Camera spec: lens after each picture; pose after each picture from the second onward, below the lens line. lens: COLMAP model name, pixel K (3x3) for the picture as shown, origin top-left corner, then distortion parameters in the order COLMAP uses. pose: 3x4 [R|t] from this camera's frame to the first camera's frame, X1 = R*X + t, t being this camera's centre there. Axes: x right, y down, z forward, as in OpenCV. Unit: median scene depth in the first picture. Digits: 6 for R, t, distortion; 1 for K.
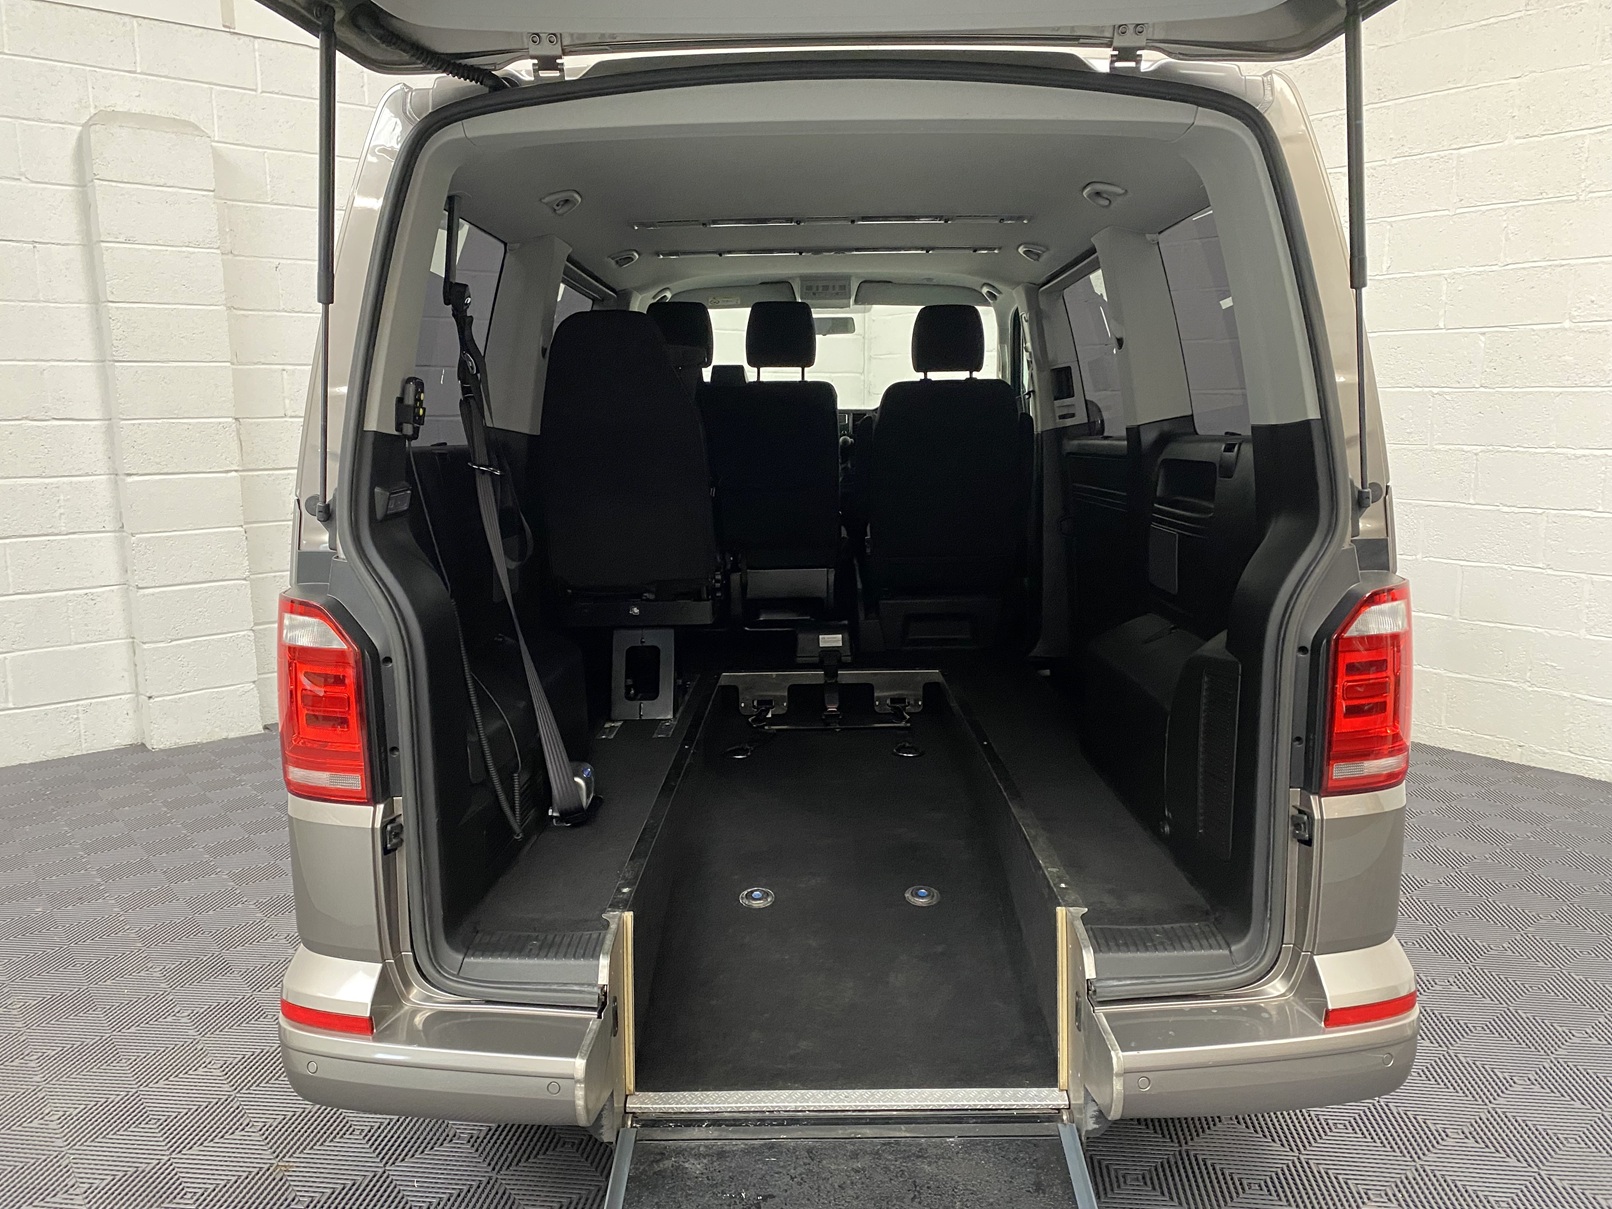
lens RADIAL K [[1227.8, 0, 814.3], [0, 1227.8, 605.0], [0, 0, 1]] dist [0.017823, -0.006297]
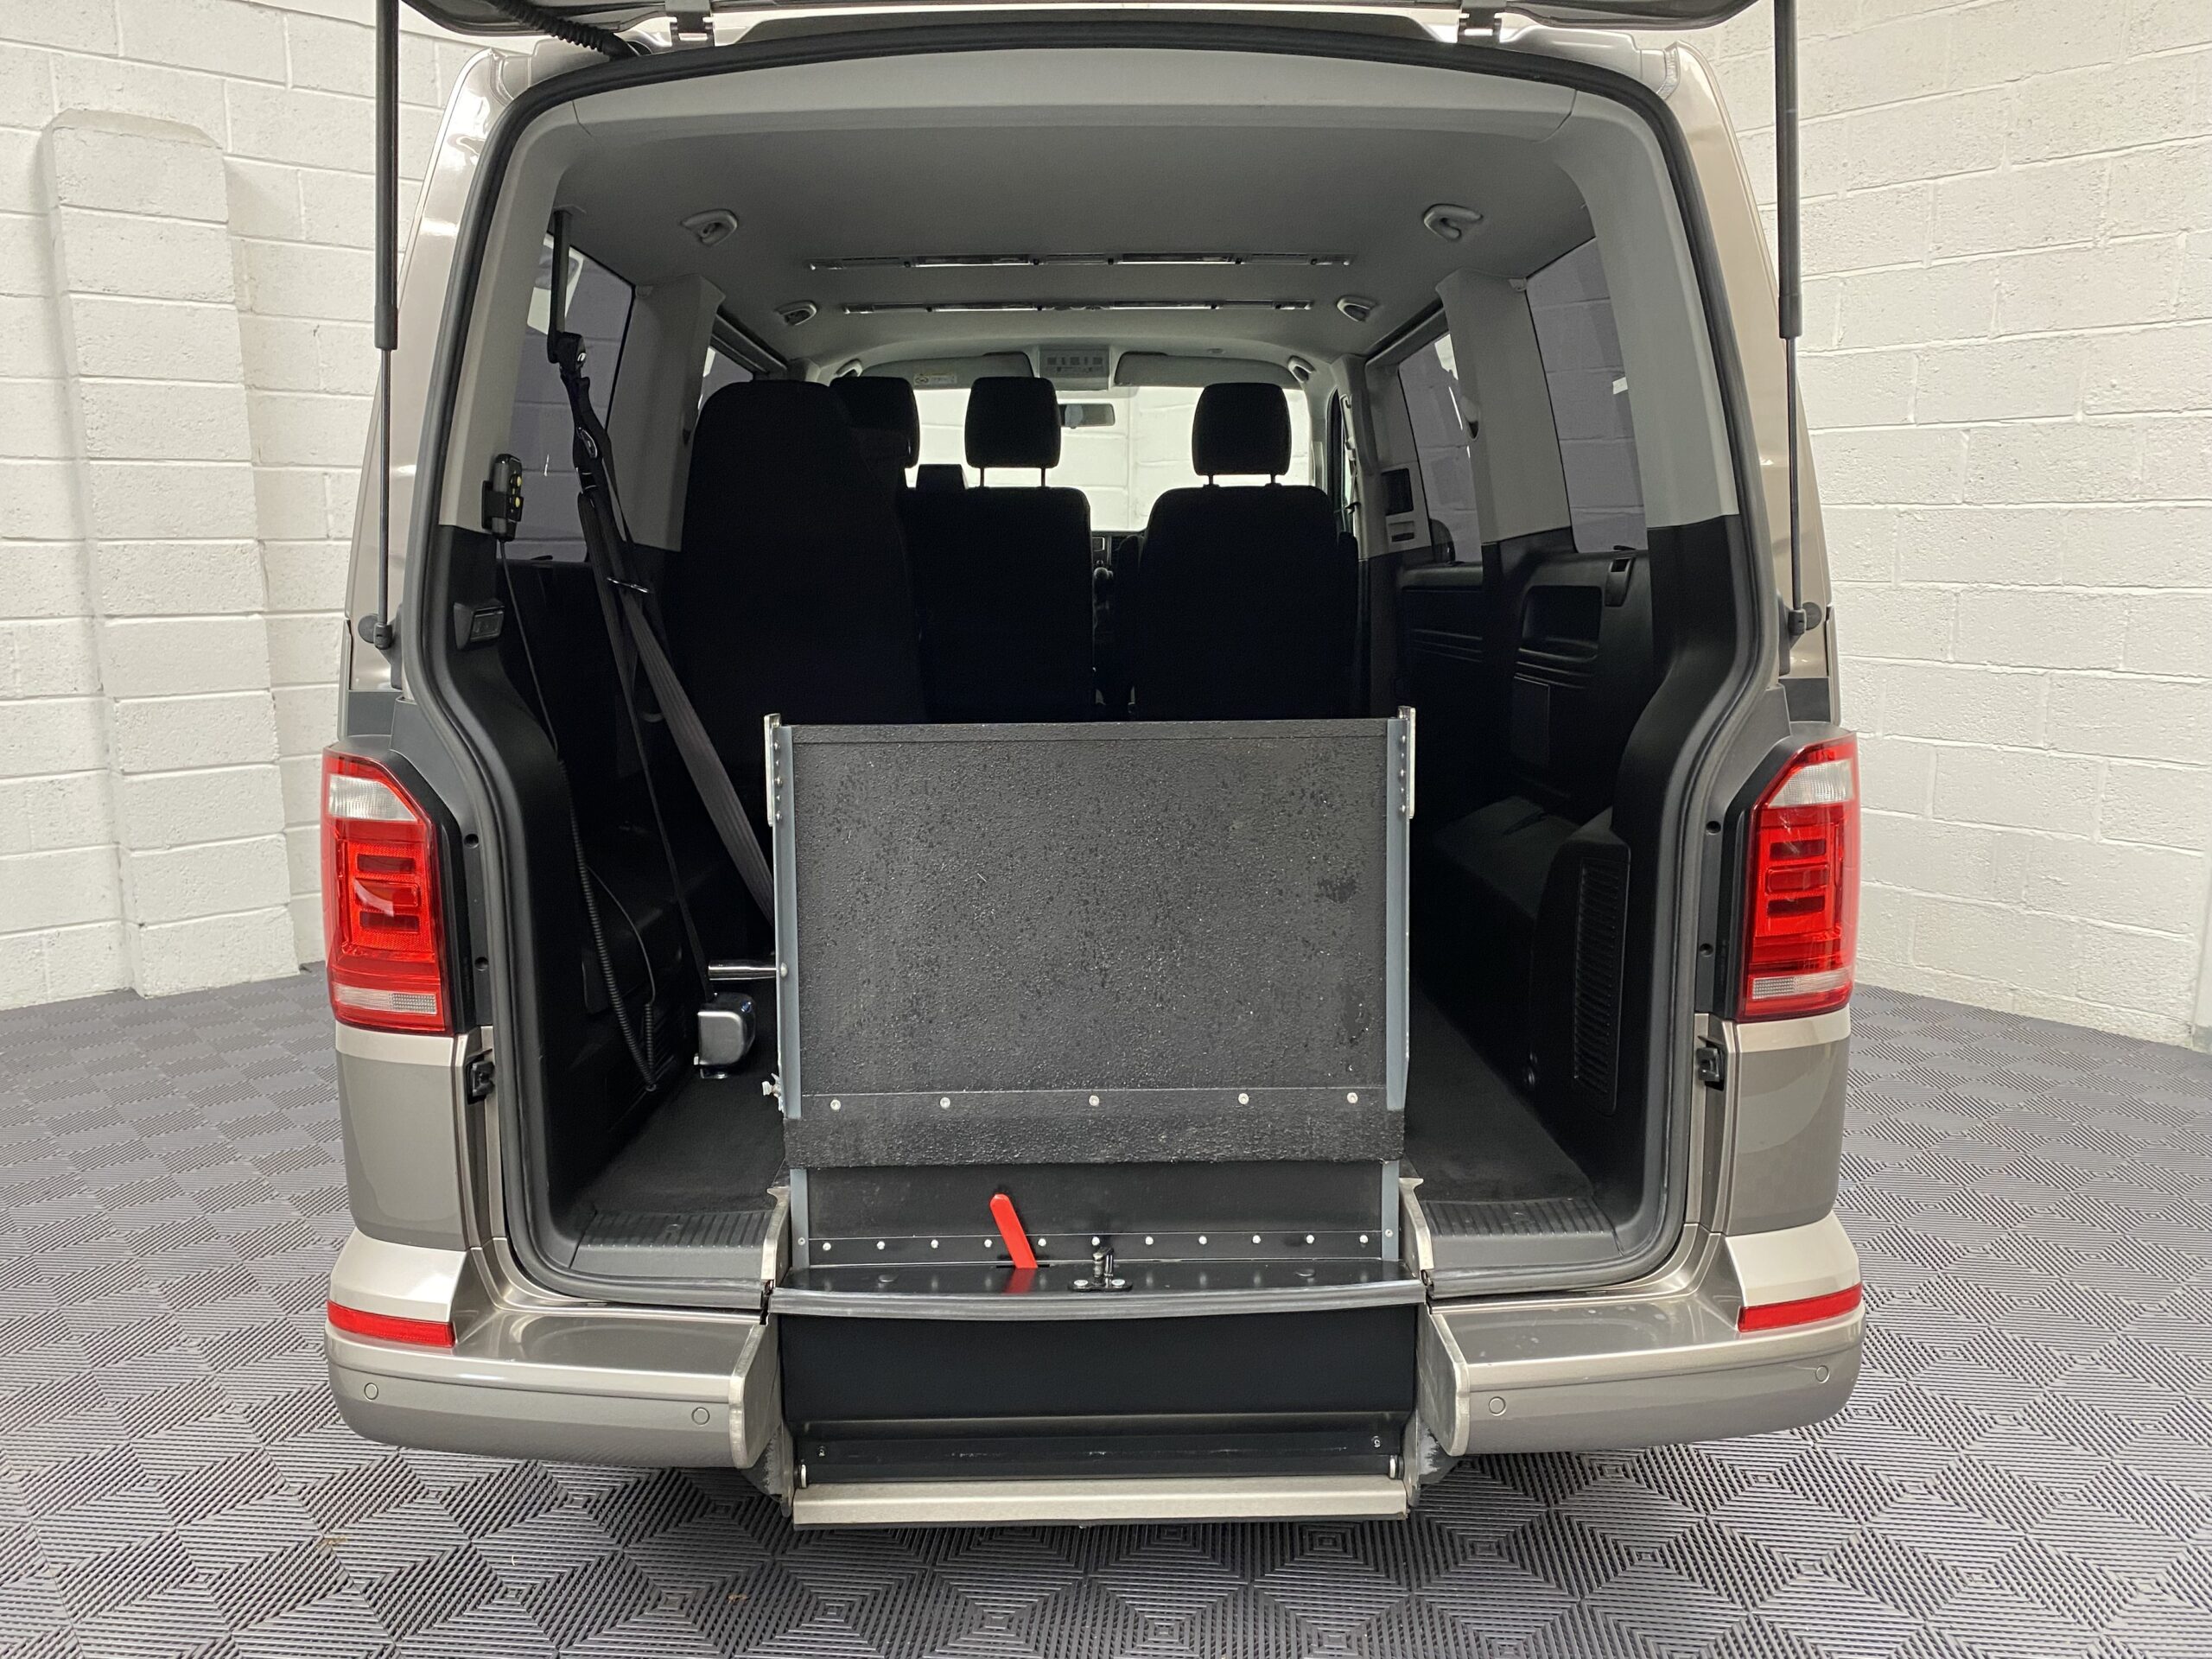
lens RADIAL K [[1688.6, 0, 1090.3], [0, 1688.6, 838.0], [0, 0, 1]] dist [0.012998, -0.000650]
pose [[0.999845, 0.001389, 0.017526, 0.002630], [-0.001588, 0.999934, 0.011347, 0.025519], [-0.017509, -0.011373, 0.999782, -0.010423]]
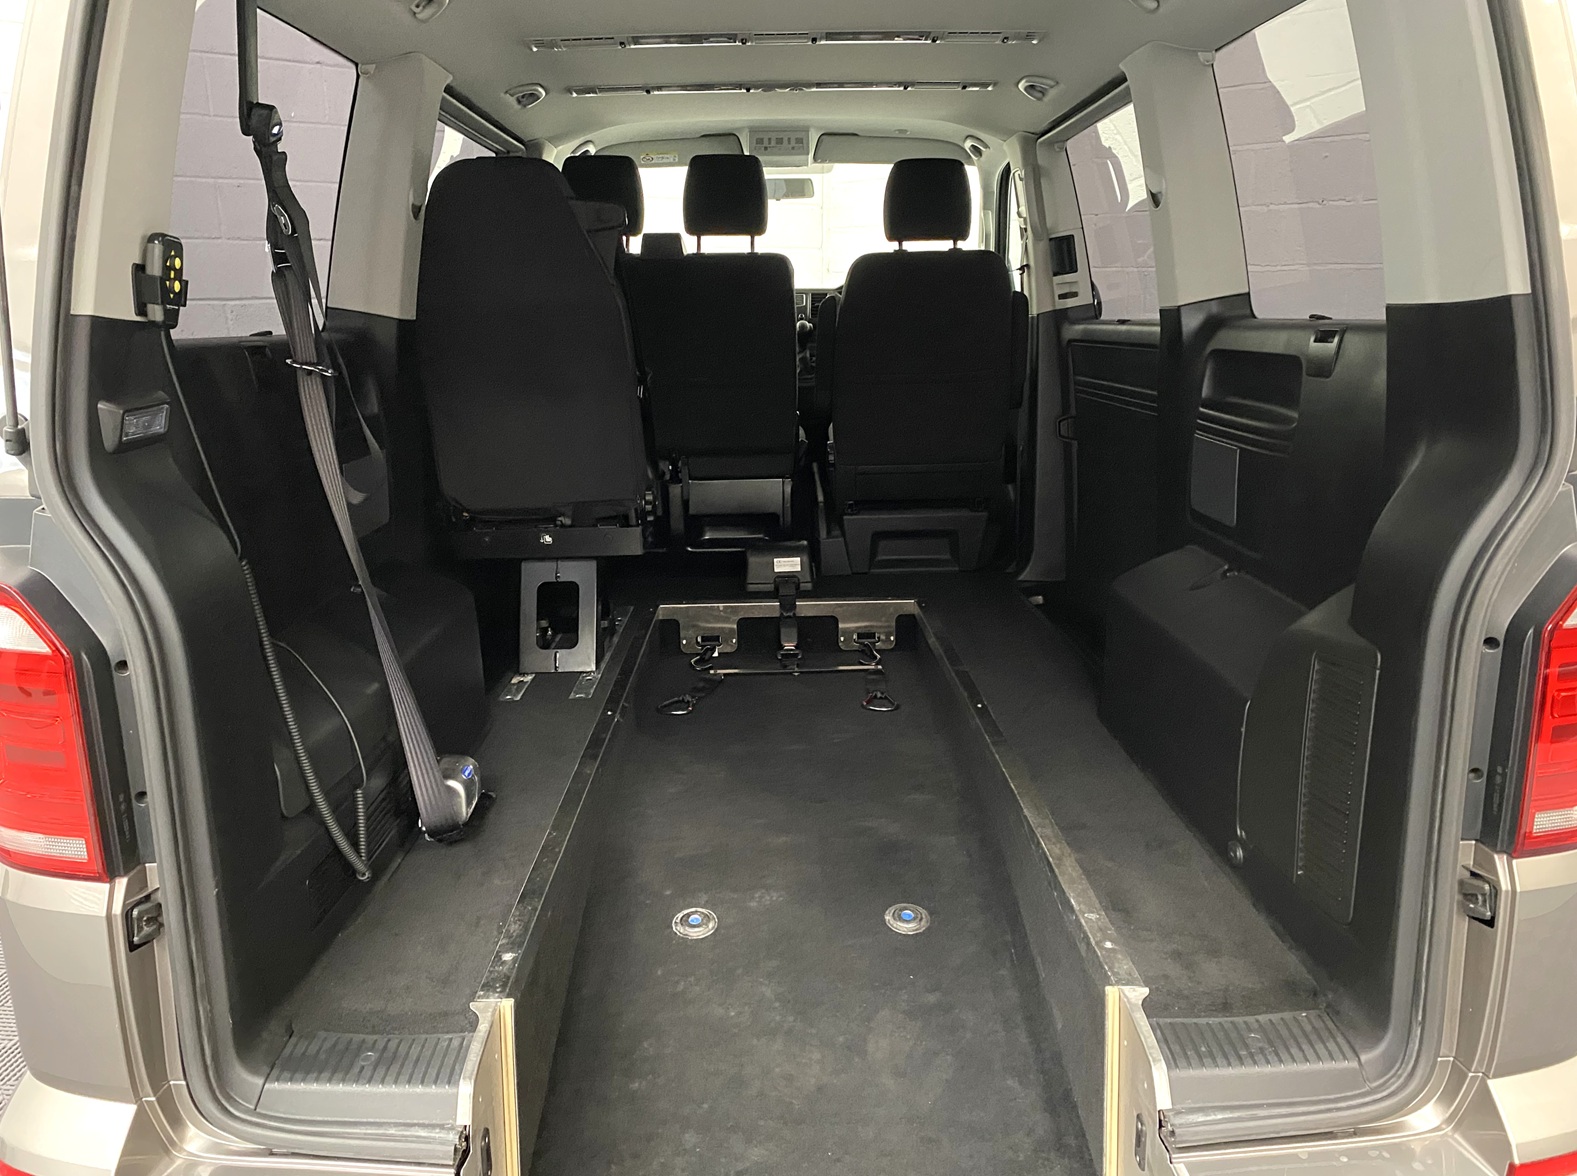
lens RADIAL K [[1234.6, 0, 788.5], [0, 1234.6, 588.0], [0, 0, 1]] dist [0.004867, 0.007539]
pose [[0.999869, -0.005374, 0.015237, 0.001921], [0.004176, 0.996977, 0.077583, -0.037130], [-0.015608, -0.077509, 0.996869, 0.261204]]
